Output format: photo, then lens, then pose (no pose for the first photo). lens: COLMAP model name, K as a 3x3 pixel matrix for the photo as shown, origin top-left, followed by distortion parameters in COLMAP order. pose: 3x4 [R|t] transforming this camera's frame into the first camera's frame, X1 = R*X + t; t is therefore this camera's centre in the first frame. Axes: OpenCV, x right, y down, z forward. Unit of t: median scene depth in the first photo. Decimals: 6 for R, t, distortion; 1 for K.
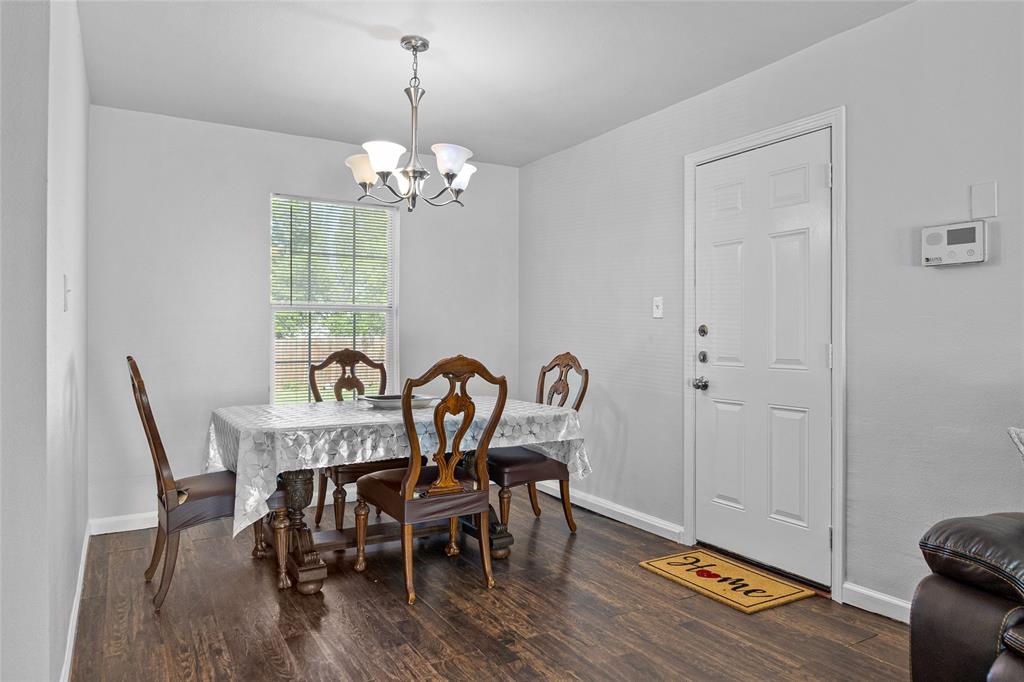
lens RADIAL K [[666.0, 0, 514.2], [0, 666.0, 333.3], [0, 0, 1]] dist [-0.000036, 0.000212]
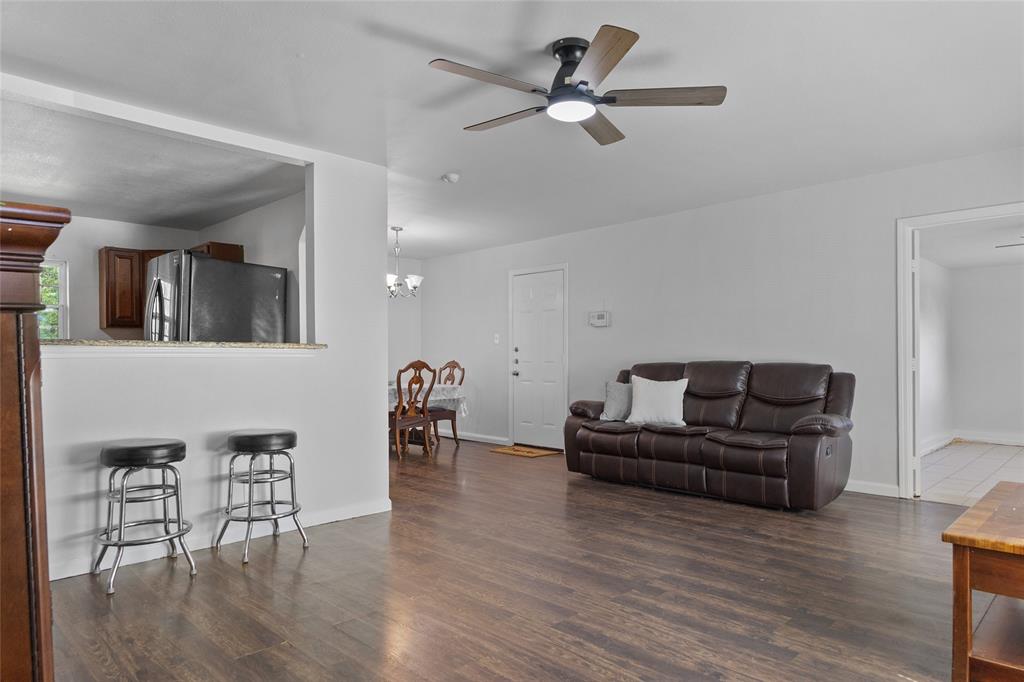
lens RADIAL K [[627.6, 0, 512.8], [0, 627.6, 356.2], [0, 0, 1]] dist [0.002866, 0.000560]
pose [[0.968867, -0.005791, 0.247513, -0.301993], [0.003885, 0.999959, 0.008191, 0.001145], [-0.247551, -0.006974, 0.968850, -1.253183]]
